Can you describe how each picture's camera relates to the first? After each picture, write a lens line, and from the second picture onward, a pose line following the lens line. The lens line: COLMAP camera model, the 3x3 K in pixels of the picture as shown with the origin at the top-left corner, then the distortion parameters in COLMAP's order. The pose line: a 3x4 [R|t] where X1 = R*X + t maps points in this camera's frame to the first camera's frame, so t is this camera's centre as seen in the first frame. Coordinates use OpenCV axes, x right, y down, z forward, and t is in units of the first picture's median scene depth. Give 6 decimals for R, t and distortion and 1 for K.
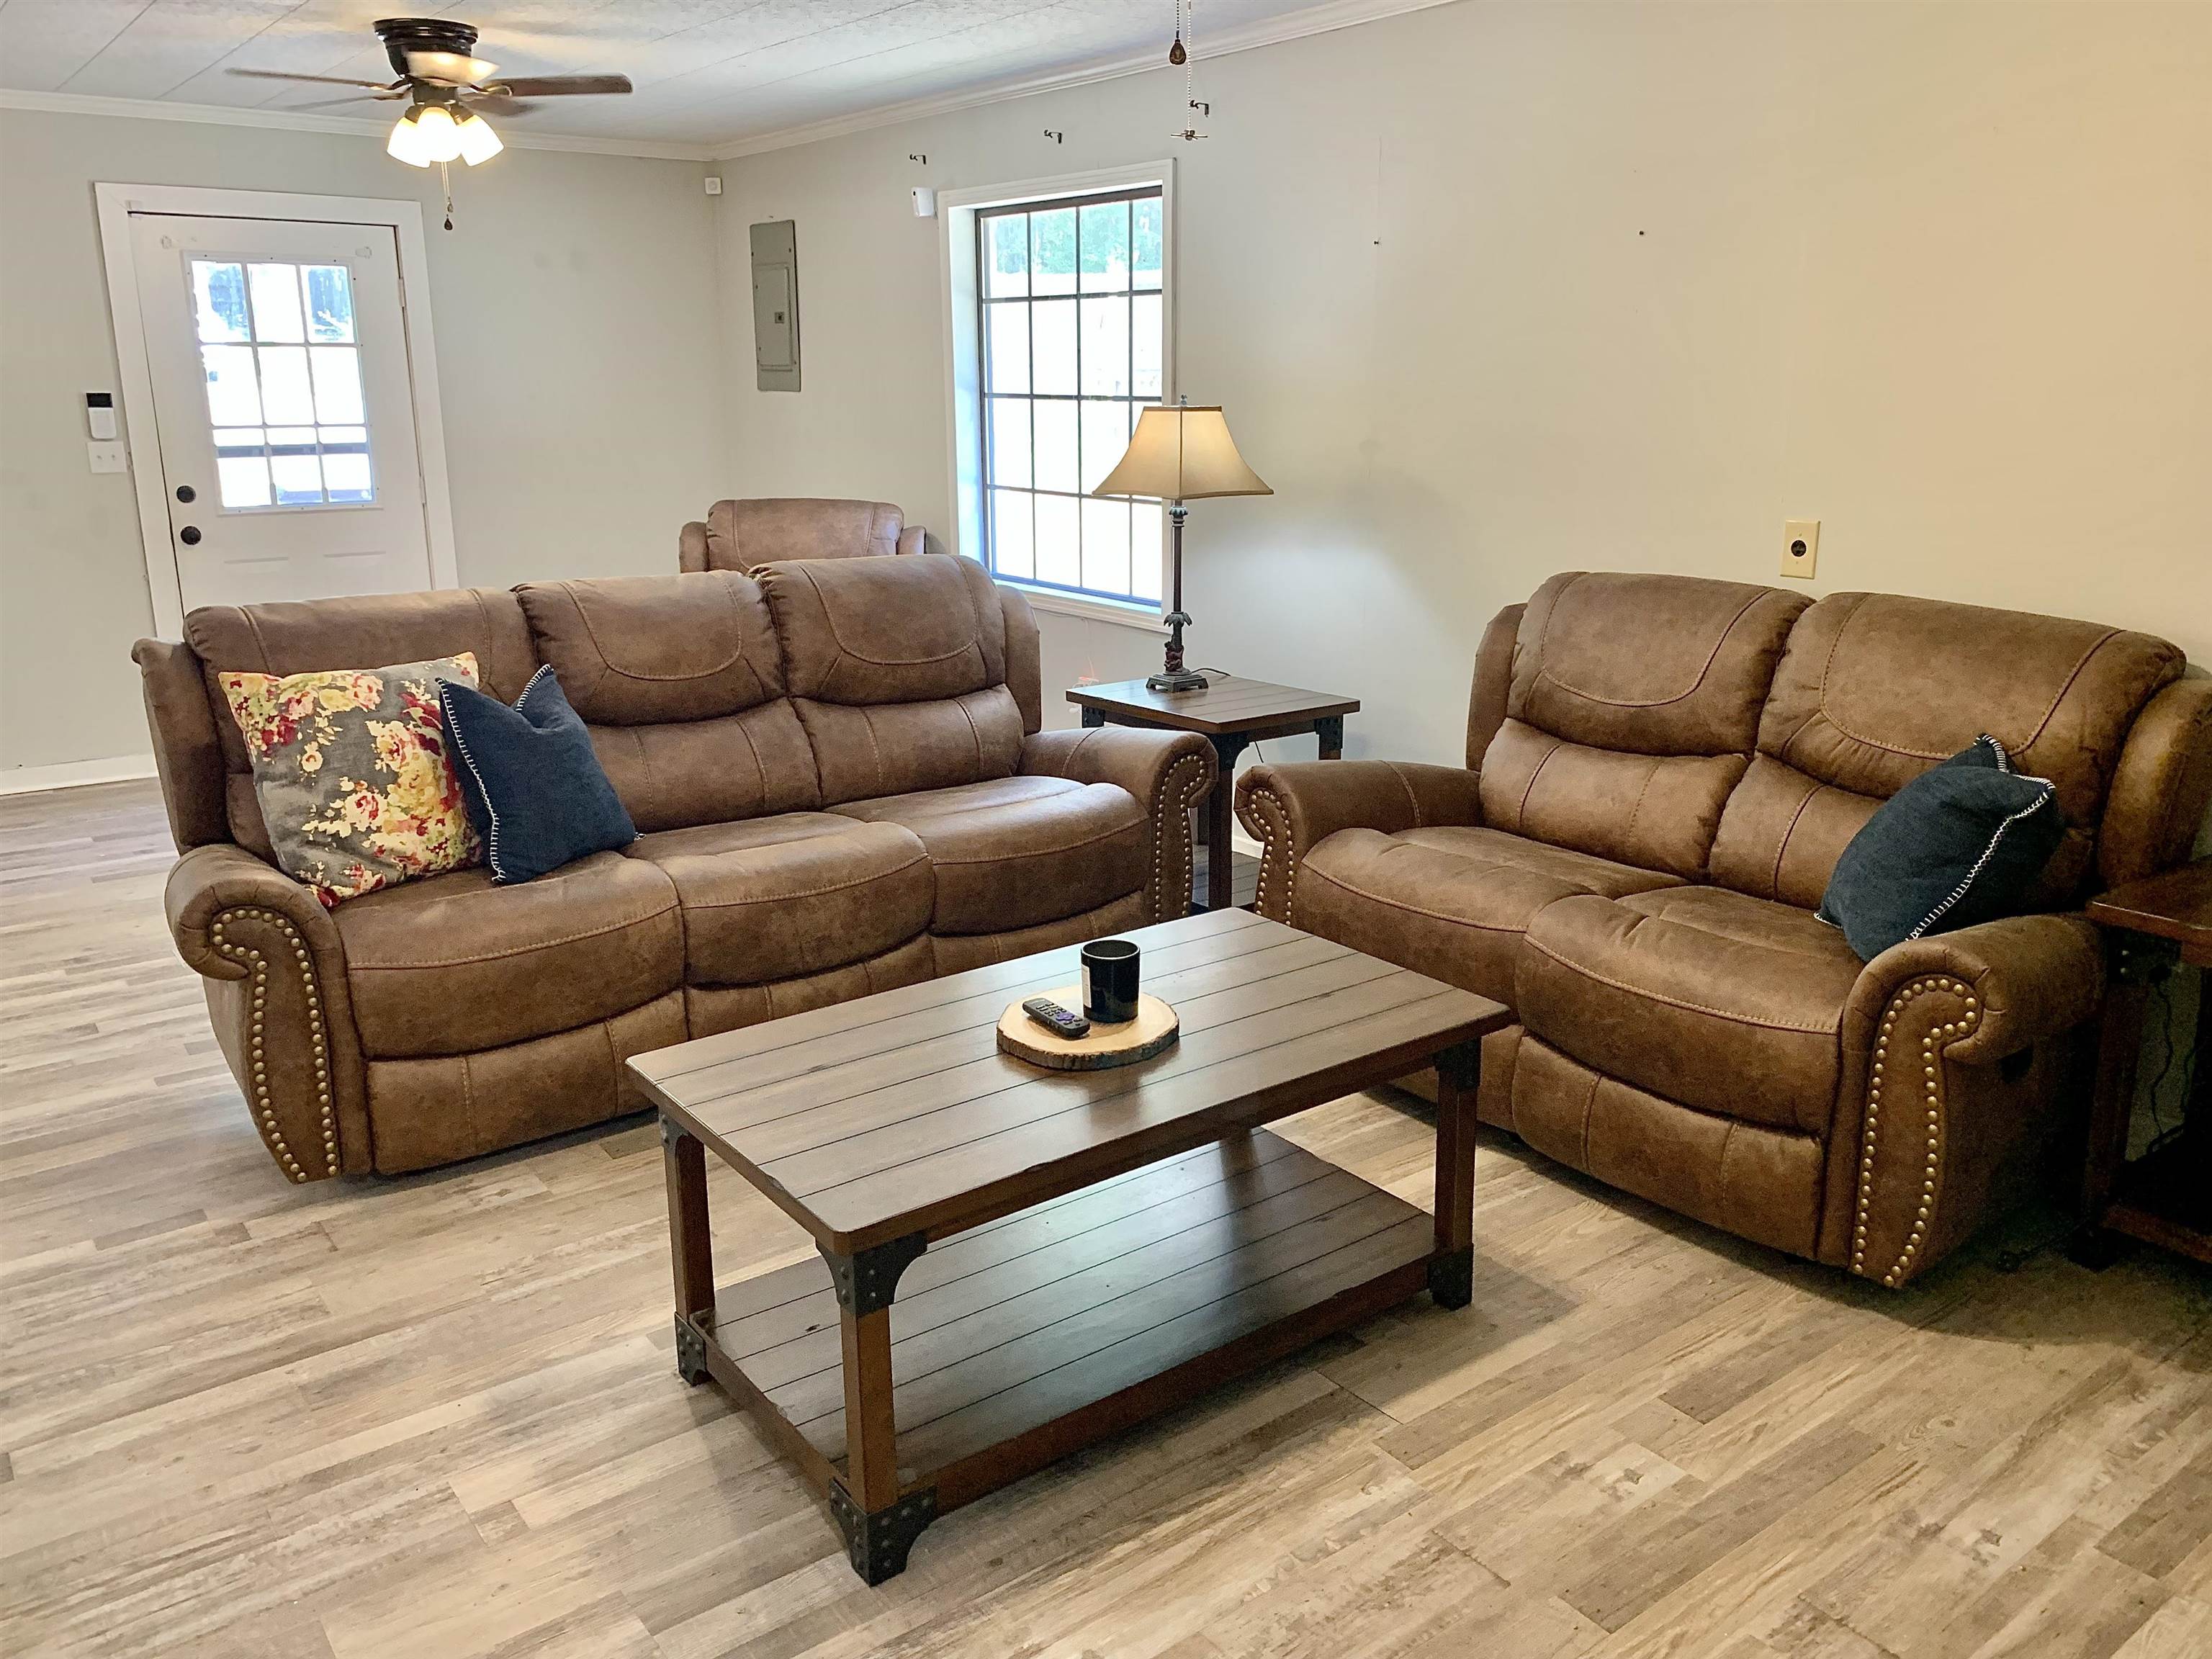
lens RADIAL K [[1695.1, 0, 1113.1], [0, 1695.1, 820.0], [0, 0, 1]] dist [0.027798, -0.034280]
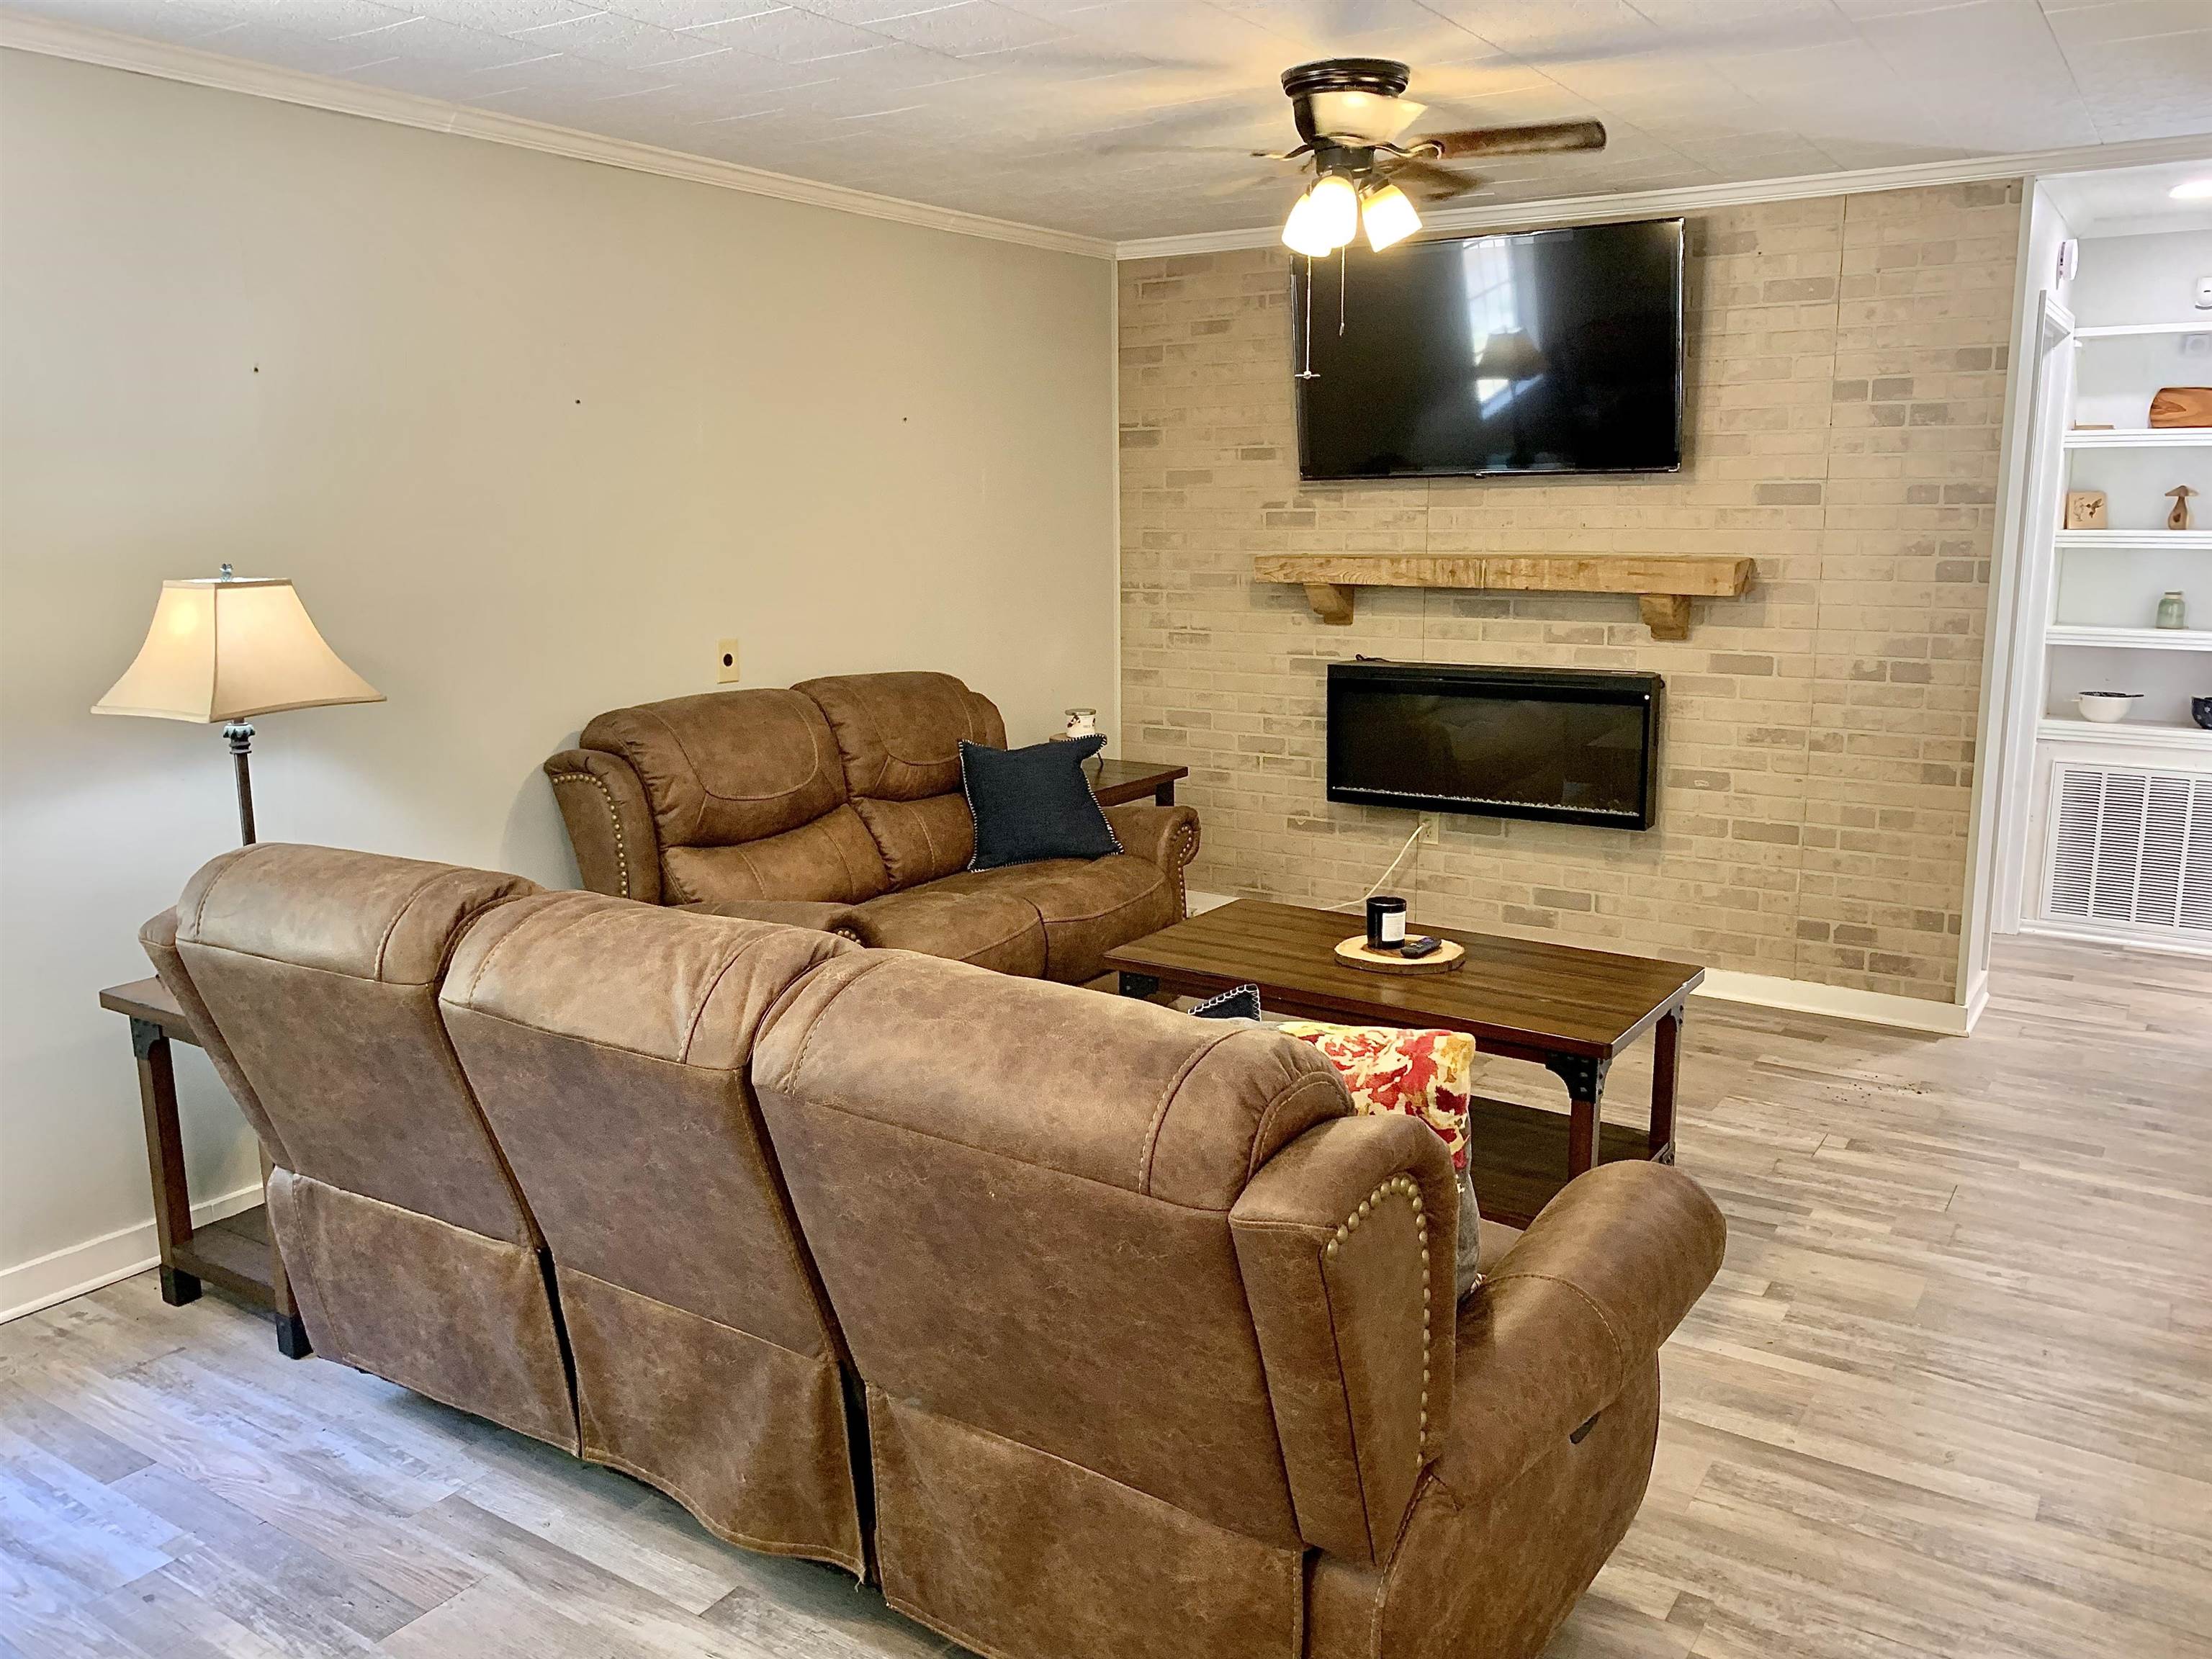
lens RADIAL K [[1695.1, 0, 1114.1], [0, 1695.1, 833.6], [0, 0, 1]] dist [0.027798, -0.034280]
pose [[-0.331925, -0.178232, 0.926315, -1.271095], [0.237278, 0.934639, 0.264857, -0.429548], [-0.912976, 0.307706, -0.267940, 1.555706]]
